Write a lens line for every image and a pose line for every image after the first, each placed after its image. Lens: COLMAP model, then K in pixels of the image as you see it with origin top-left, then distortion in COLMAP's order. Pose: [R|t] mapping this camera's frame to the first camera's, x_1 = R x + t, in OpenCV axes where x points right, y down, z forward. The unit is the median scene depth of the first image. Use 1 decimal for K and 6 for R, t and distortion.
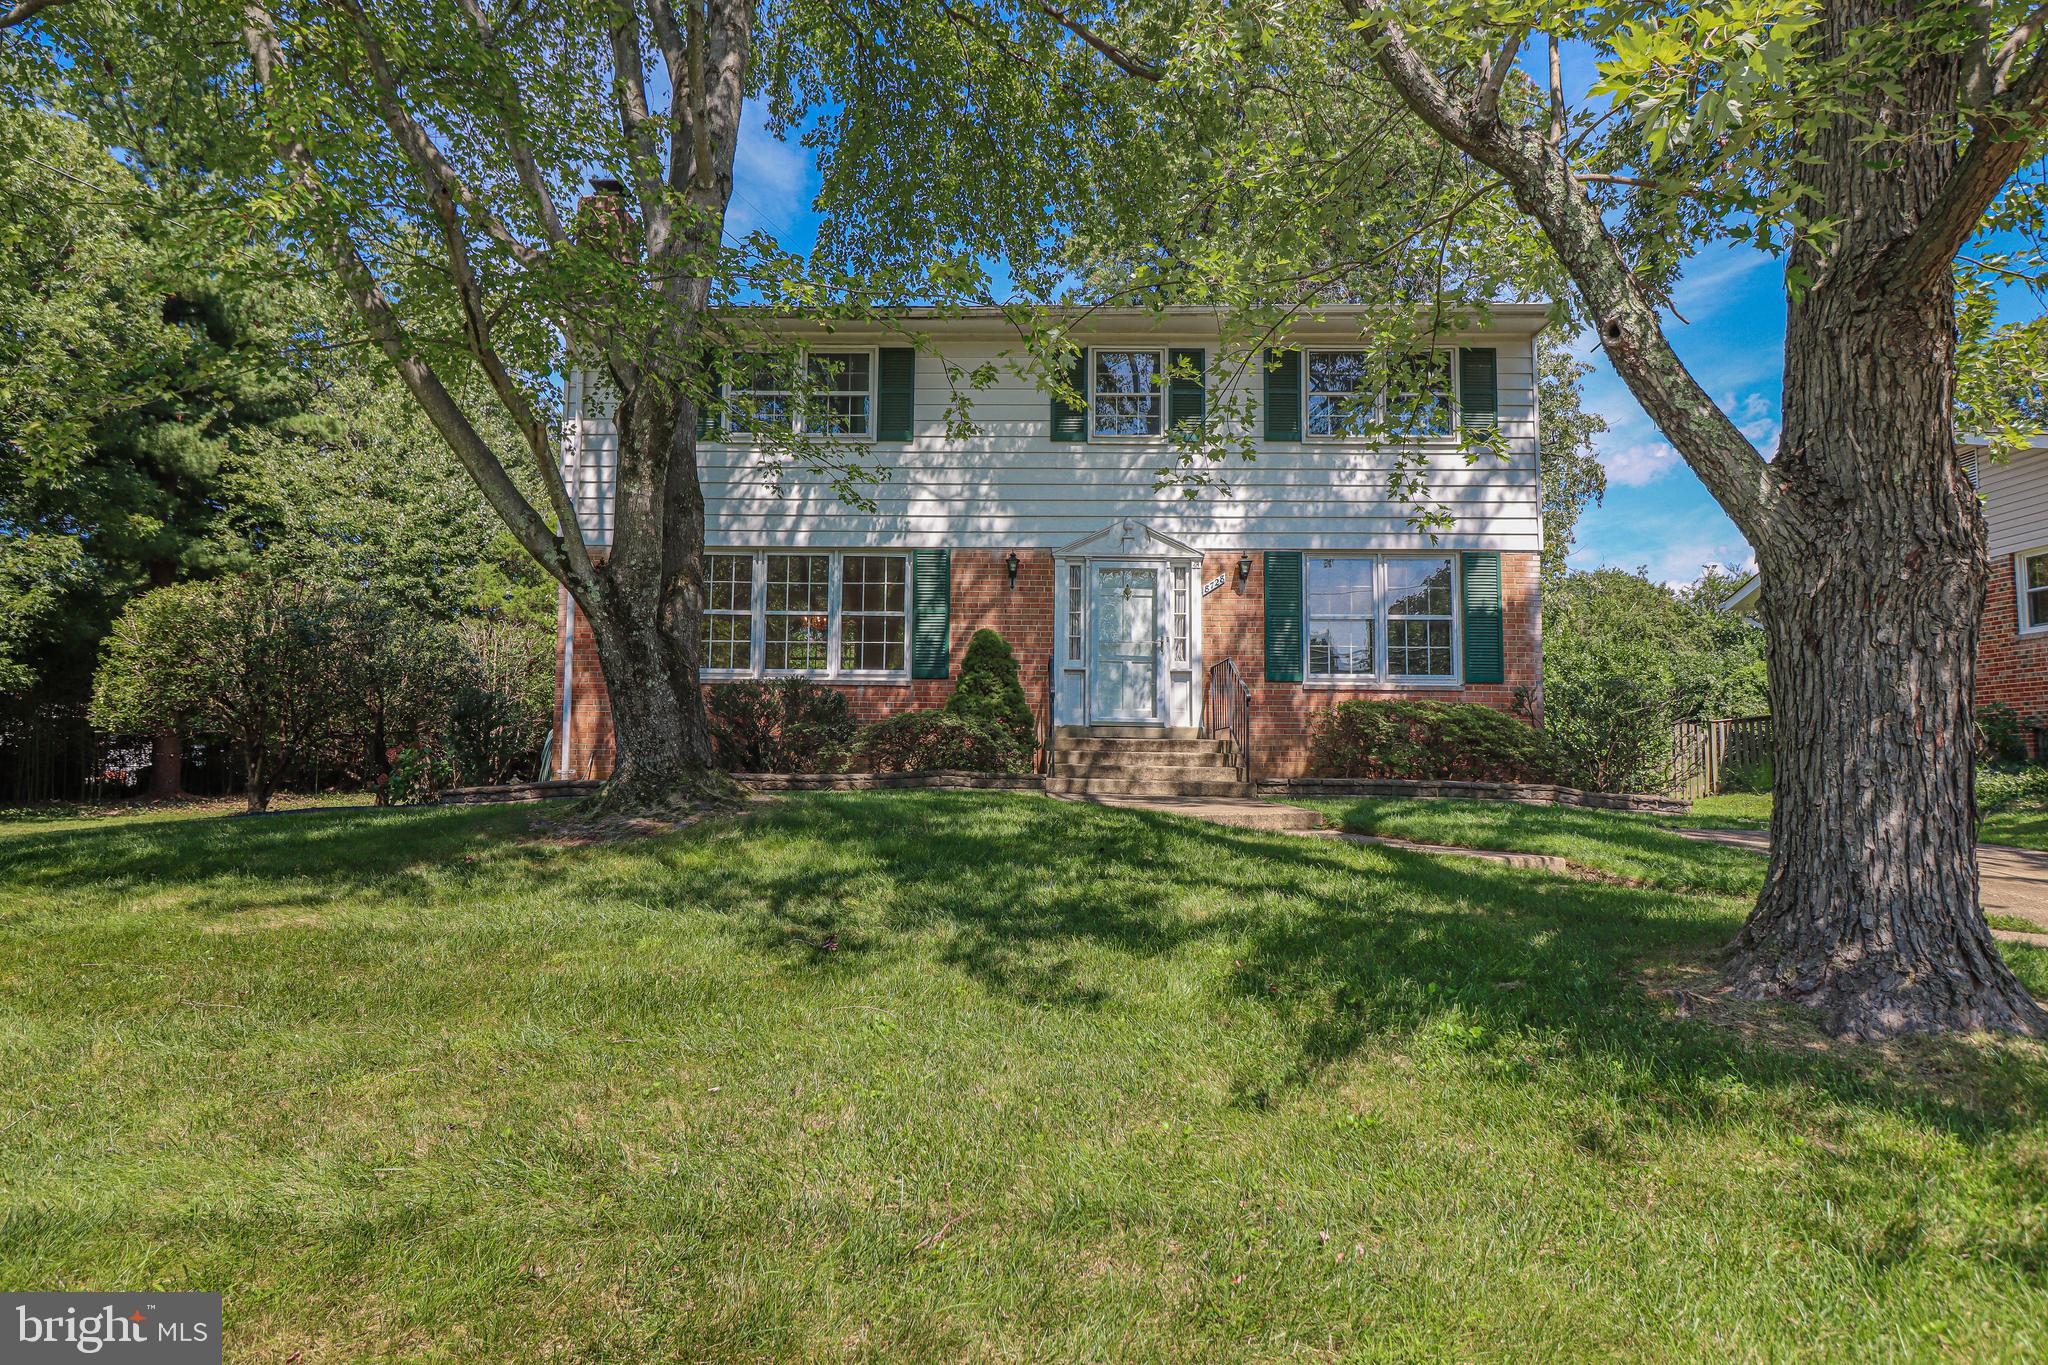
lens RADIAL K [[953.1, 0, 1031.5], [0, 953.1, 676.5], [0, 0, 1]] dist [0.003332, -0.000024]
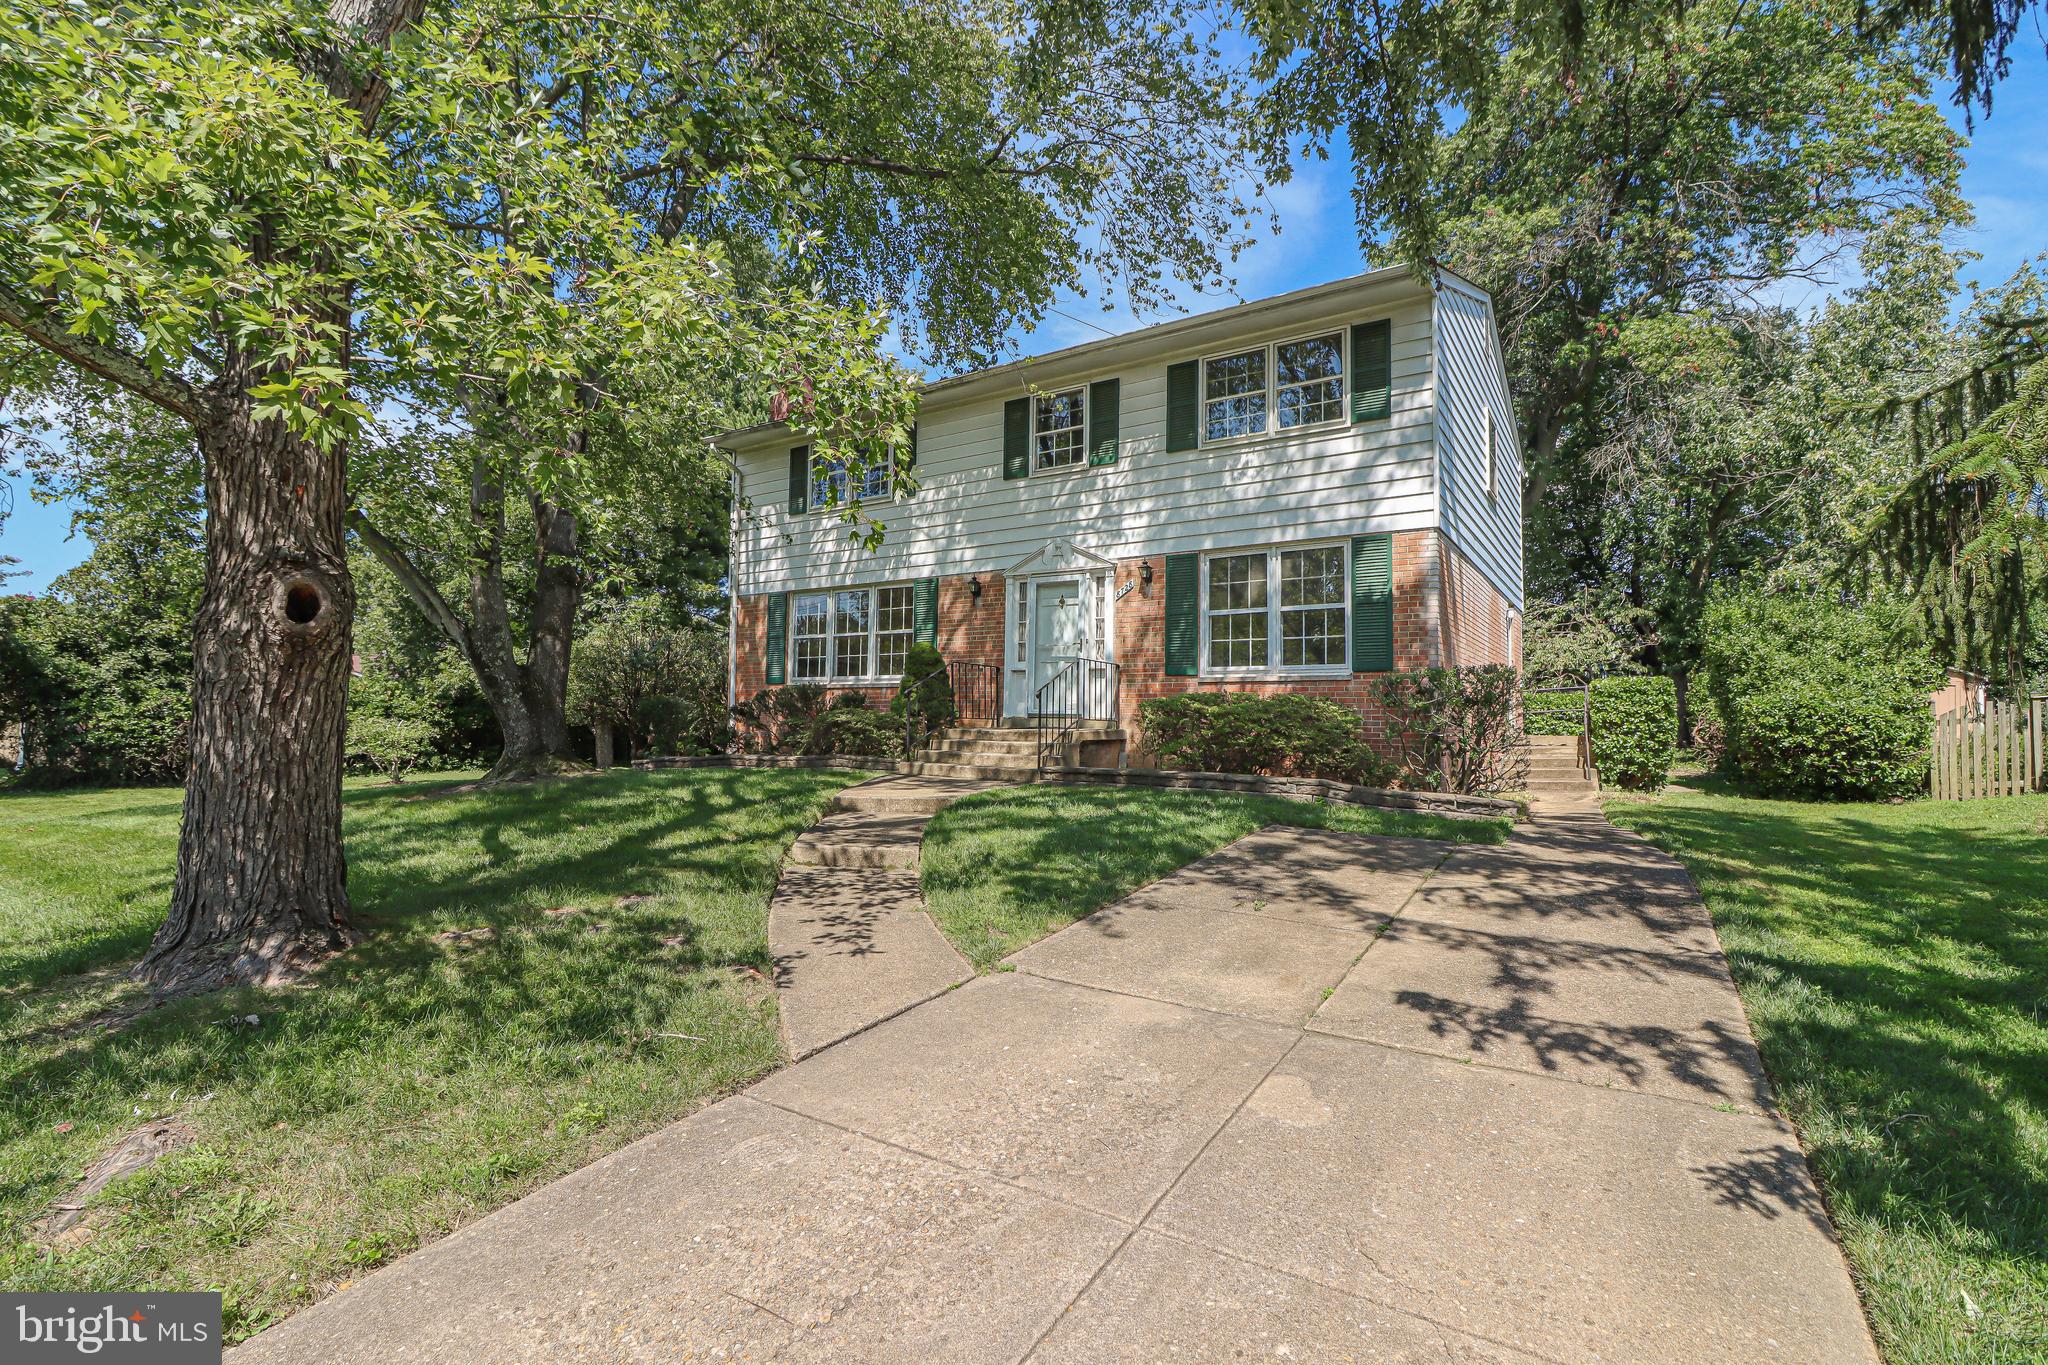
lens RADIAL K [[964.4, 0, 1027.6], [0, 964.4, 694.3], [0, 0, 1]] dist [-0.017709, -0.001978]
pose [[0.839281, -0.017468, -0.543418, 0.705476], [0.030523, 0.999421, 0.015015, 0.004941], [0.542841, -0.029188, 0.839328, -0.009606]]
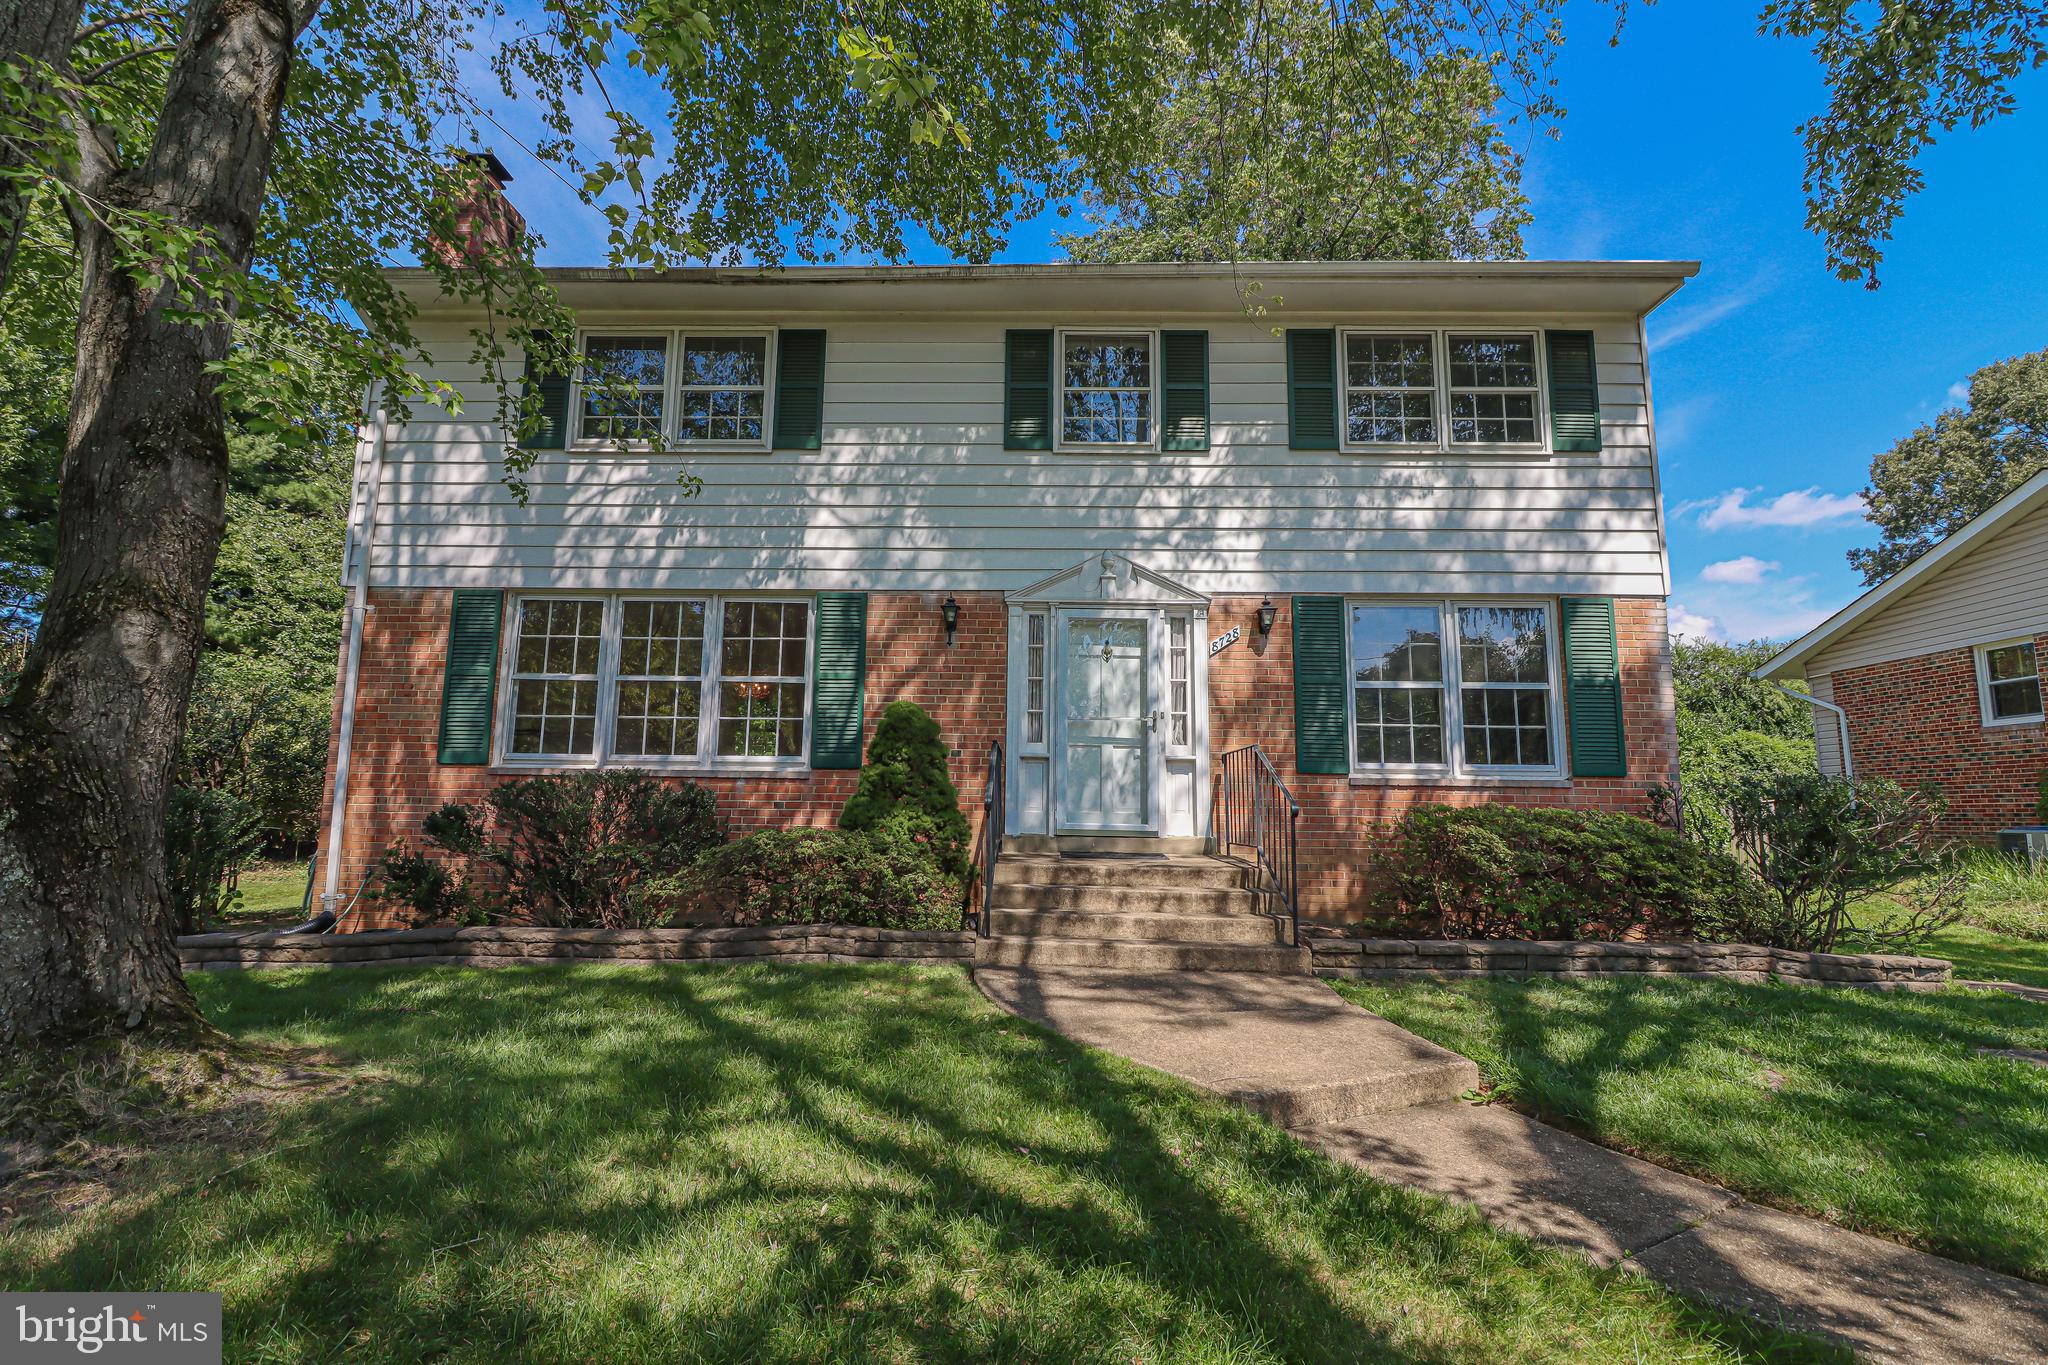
lens RADIAL K [[964.4, 0, 1020.7], [0, 964.4, 677.3], [0, 0, 1]] dist [-0.017709, -0.001978]
pose [[0.999963, 0.001768, -0.008409, 0.042654], [-0.002372, 0.997369, -0.072456, -0.014441], [0.008259, 0.072473, 0.997336, 0.263002]]
